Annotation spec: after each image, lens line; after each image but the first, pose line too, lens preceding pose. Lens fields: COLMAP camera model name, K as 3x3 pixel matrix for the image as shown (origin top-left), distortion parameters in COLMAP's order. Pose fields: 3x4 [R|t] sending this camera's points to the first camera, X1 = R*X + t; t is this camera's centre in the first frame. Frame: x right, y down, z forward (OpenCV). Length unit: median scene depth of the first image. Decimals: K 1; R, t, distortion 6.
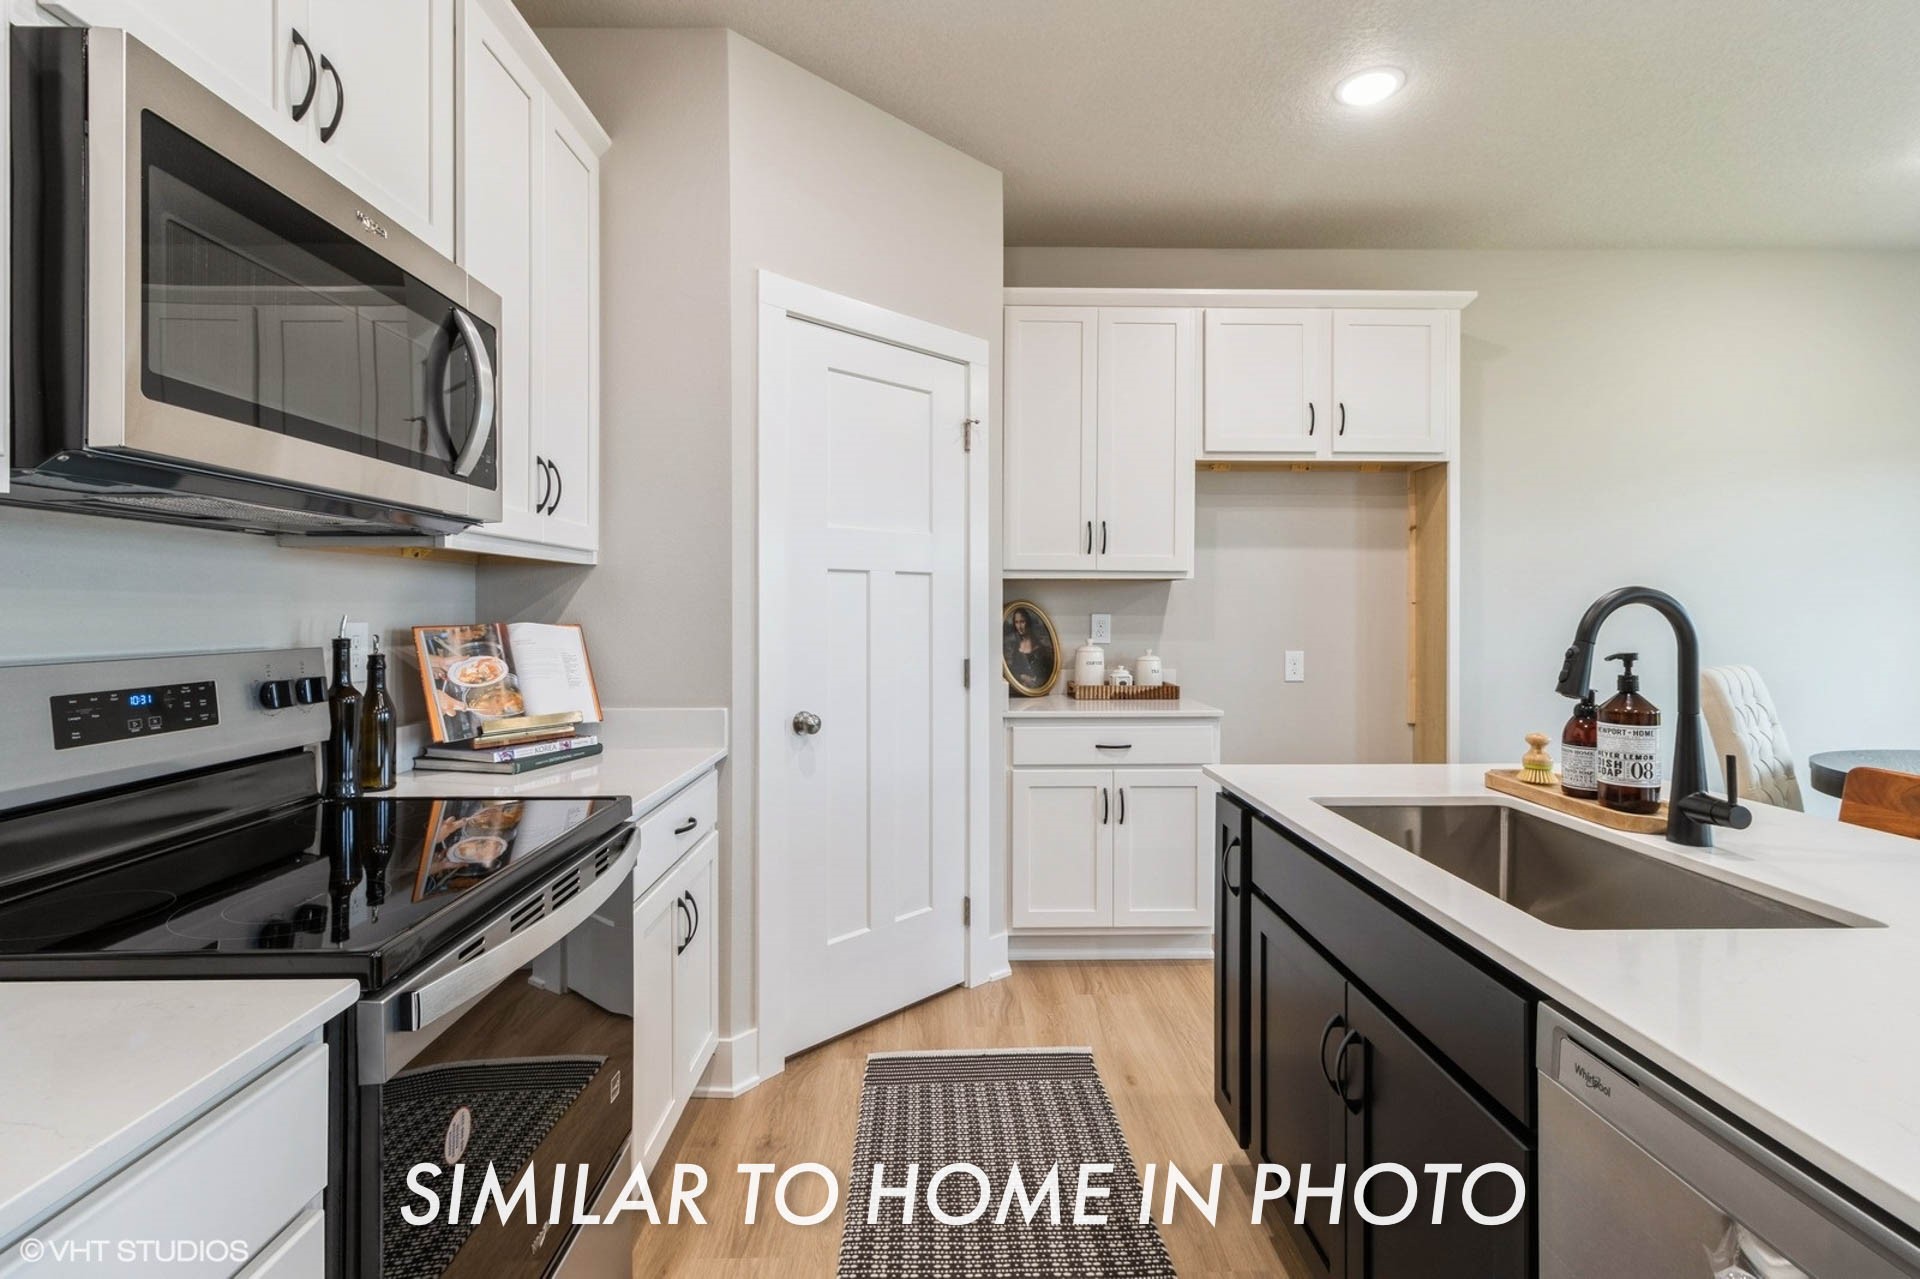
lens RADIAL K [[893.4, 0, 955.9], [0, 893.4, 604.4], [0, 0, 1]] dist [-0.000590, 0.000285]
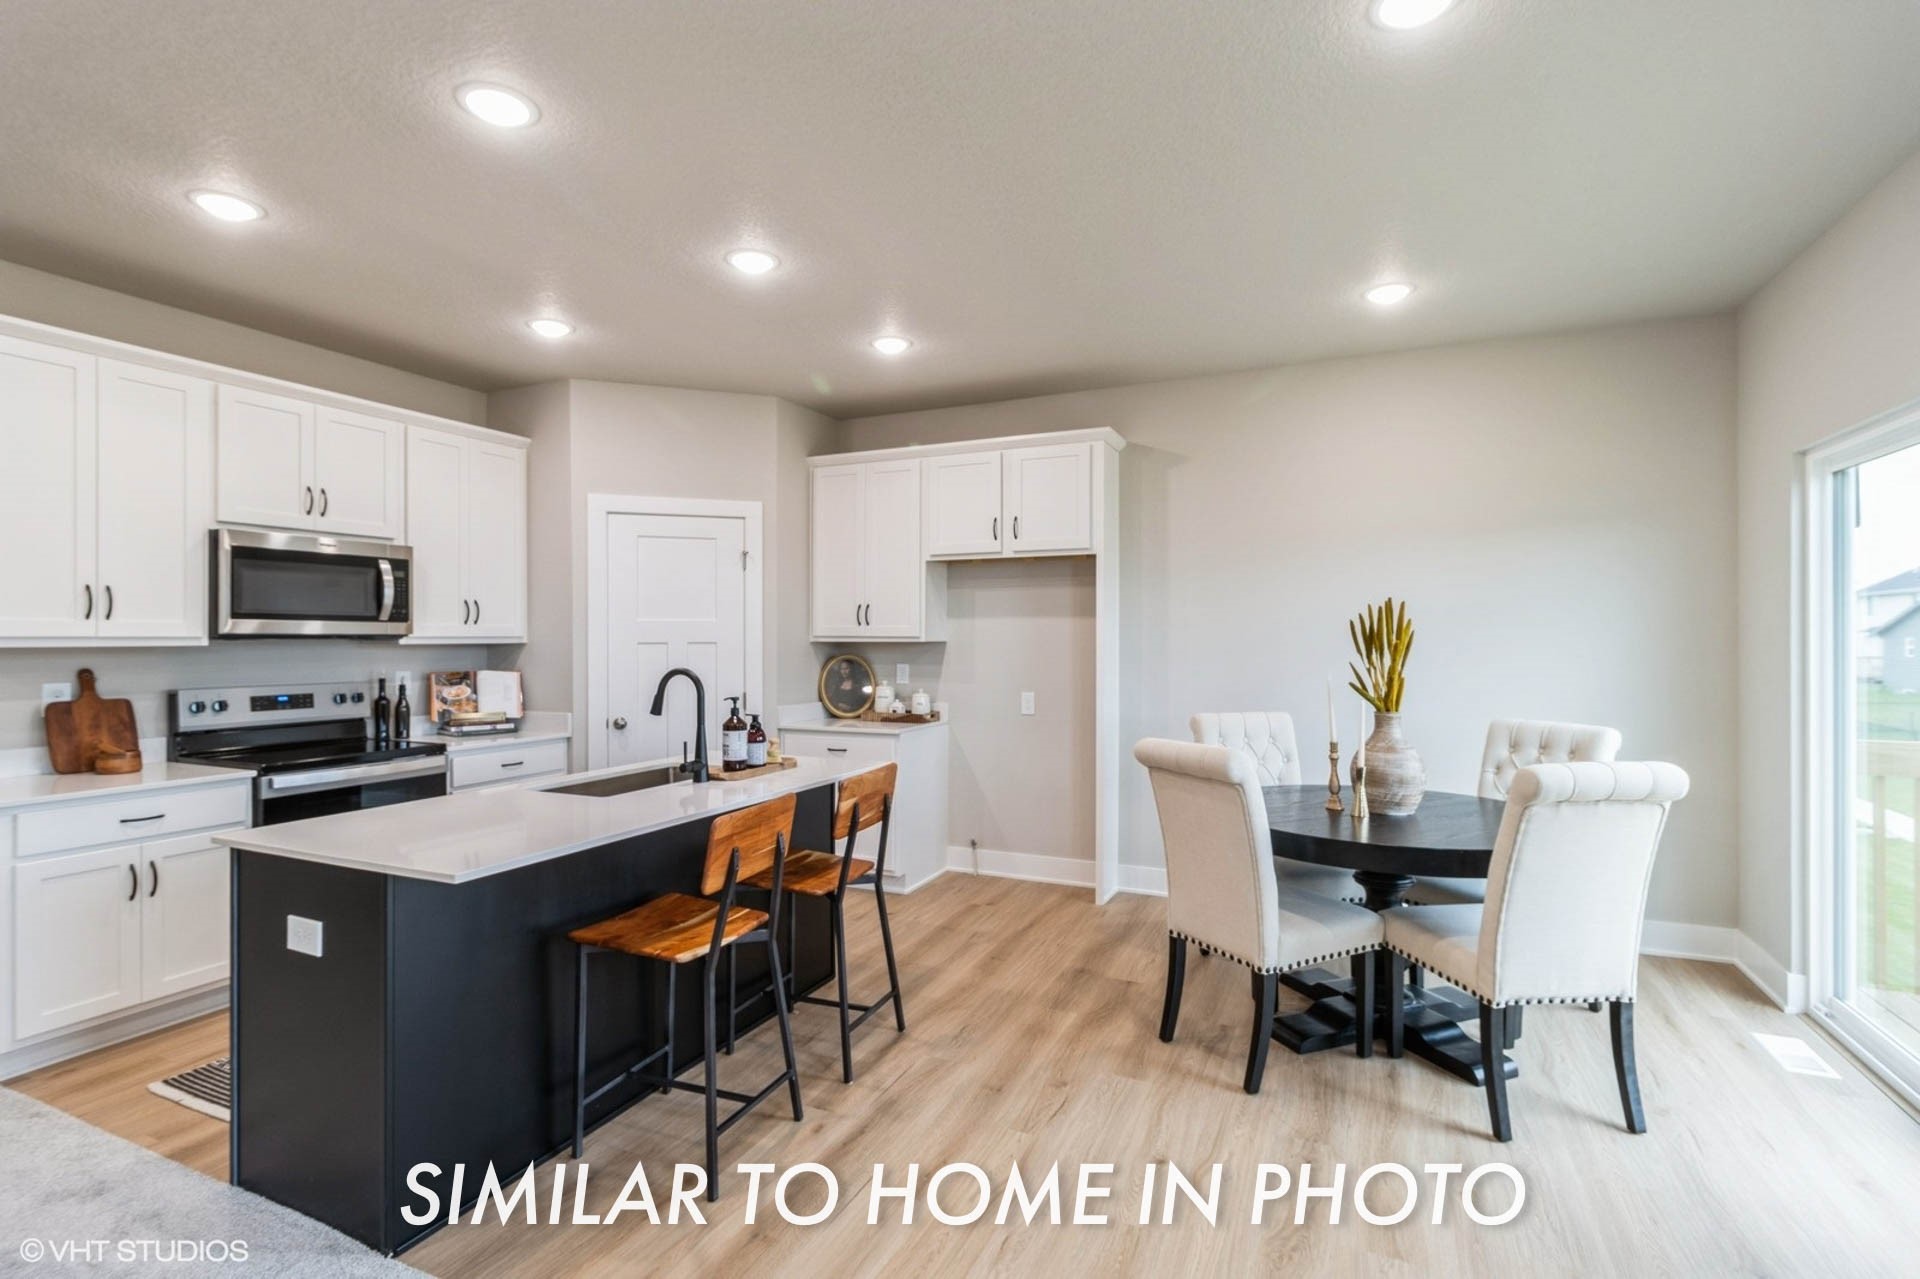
lens RADIAL K [[892.6, 0, 960.6], [0, 892.6, 636.4], [0, 0, 1]] dist [0.000637, 0.000031]
pose [[0.901875, -0.002351, -0.431991, 0.983164], [0.003924, 0.999989, 0.002749, -0.042399], [0.431980, -0.004175, 0.901874, -0.307818]]
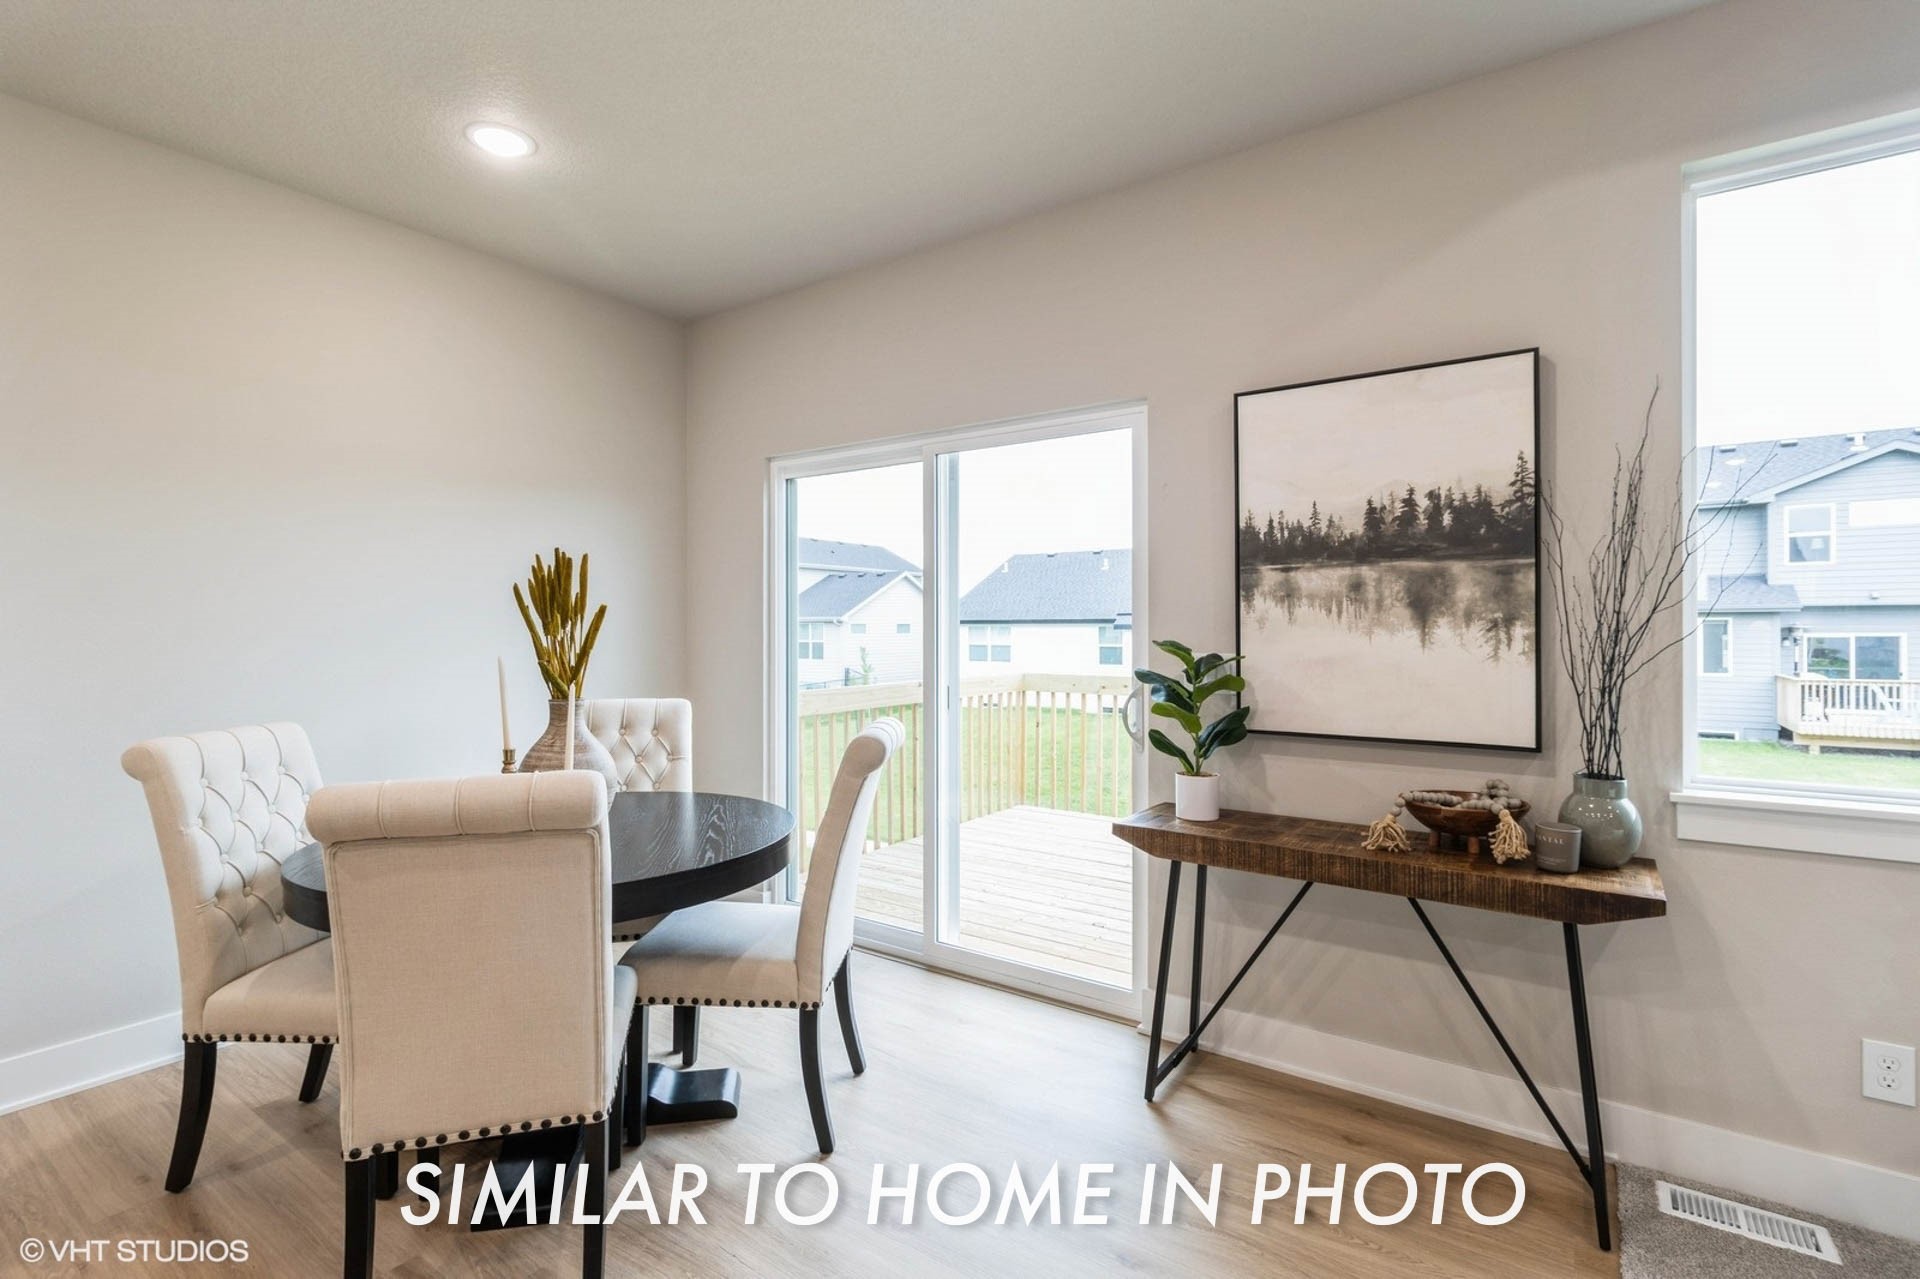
lens RADIAL K [[887.2, 0, 953.8], [0, 887.2, 632.3], [0, 0, 1]] dist [0.000210, -0.000482]
pose [[0.590112, -0.003054, 0.807316, 0.584012], [-0.002683, 0.999980, 0.005744, -0.016811], [-0.807317, -0.005555, 0.590092, 0.080432]]
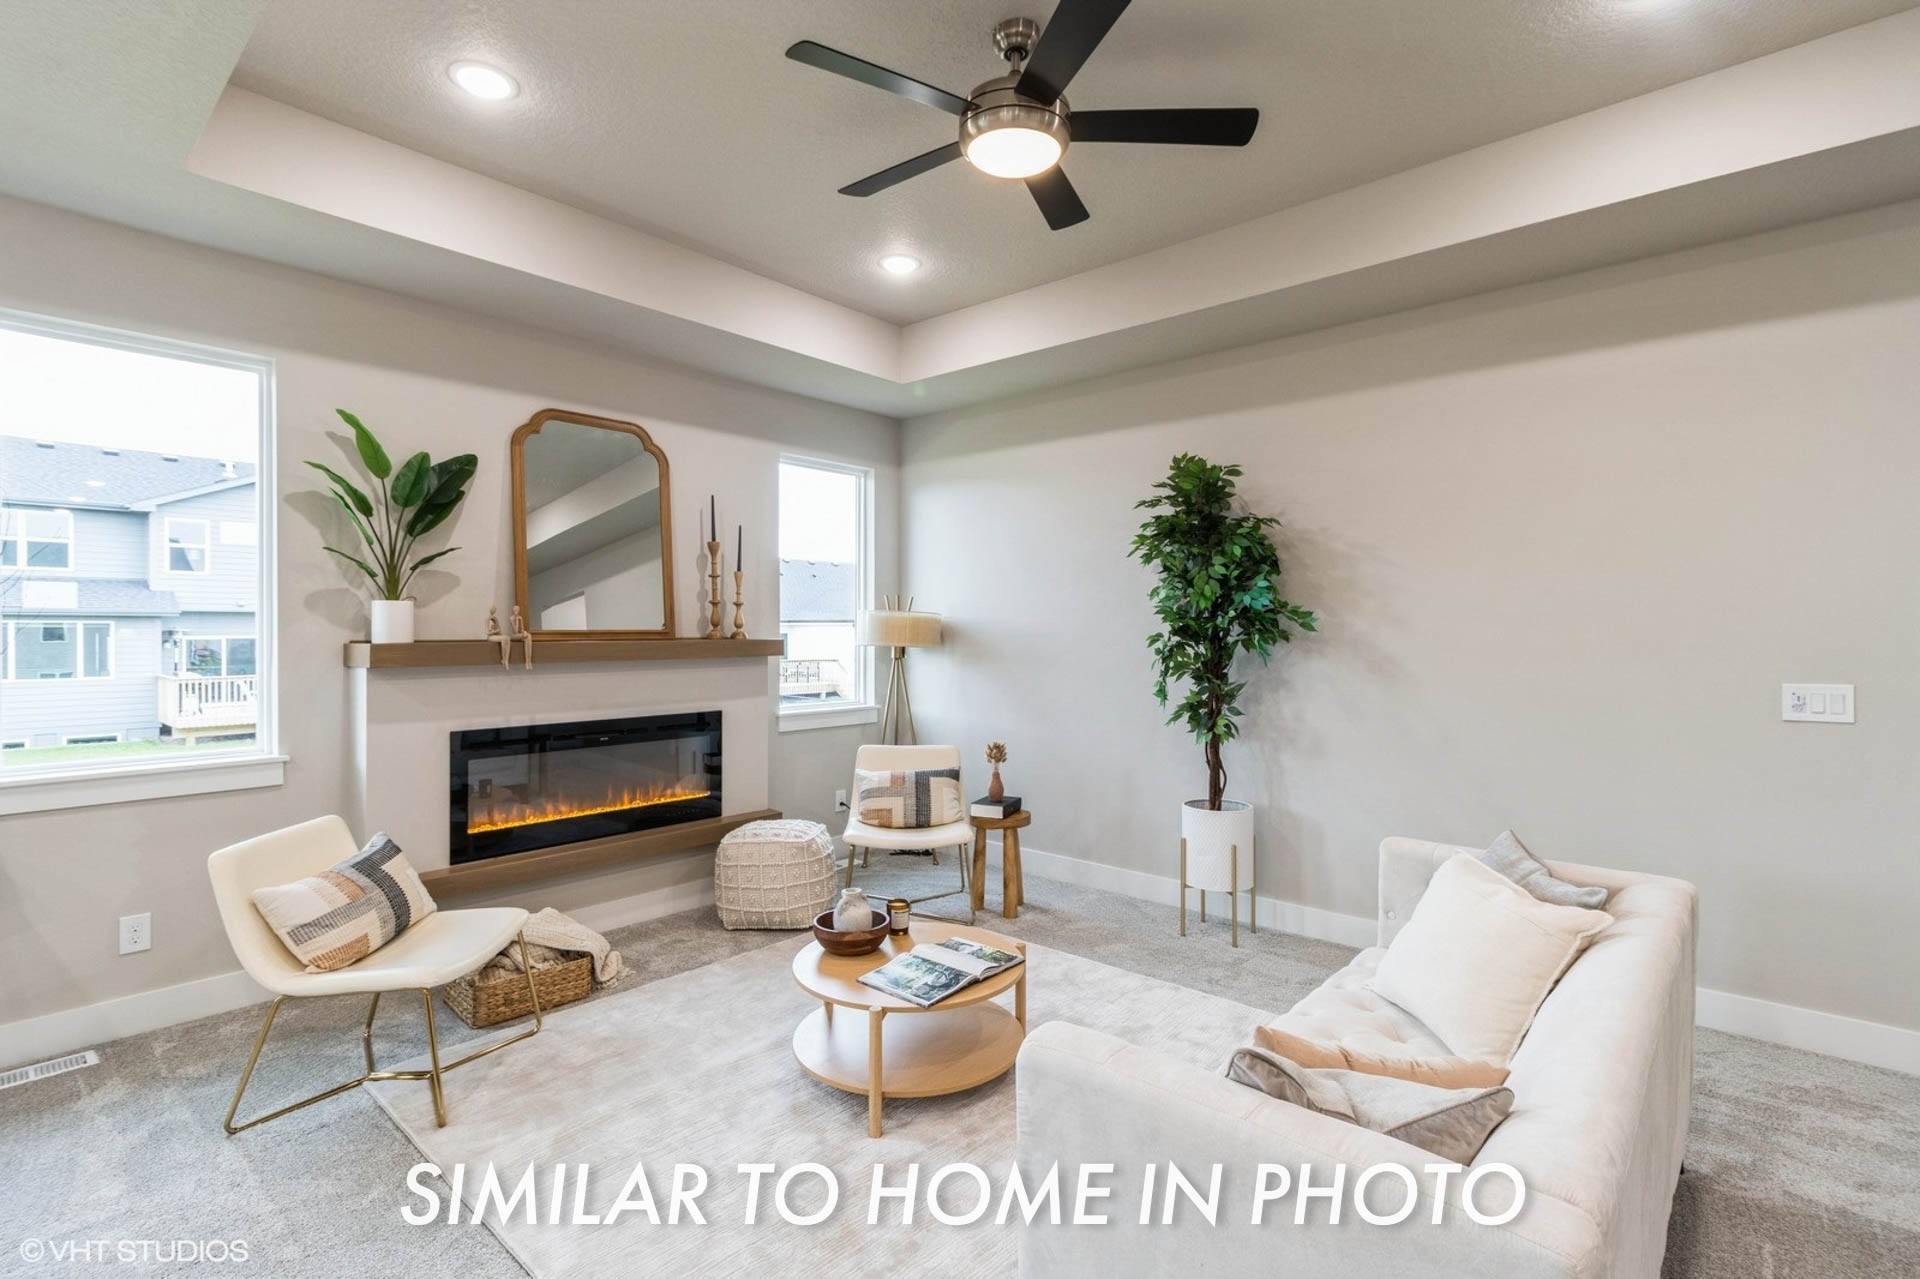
lens RADIAL K [[887.2, 0, 953.8], [0, 887.2, 632.3], [0, 0, 1]] dist [0.000210, -0.000482]
pose [[-0.744204, -0.002750, 0.667947, 0.170662], [-0.003788, 0.999993, -0.000103, -0.042986], [-0.667942, -0.002607, -0.744209, 0.046488]]
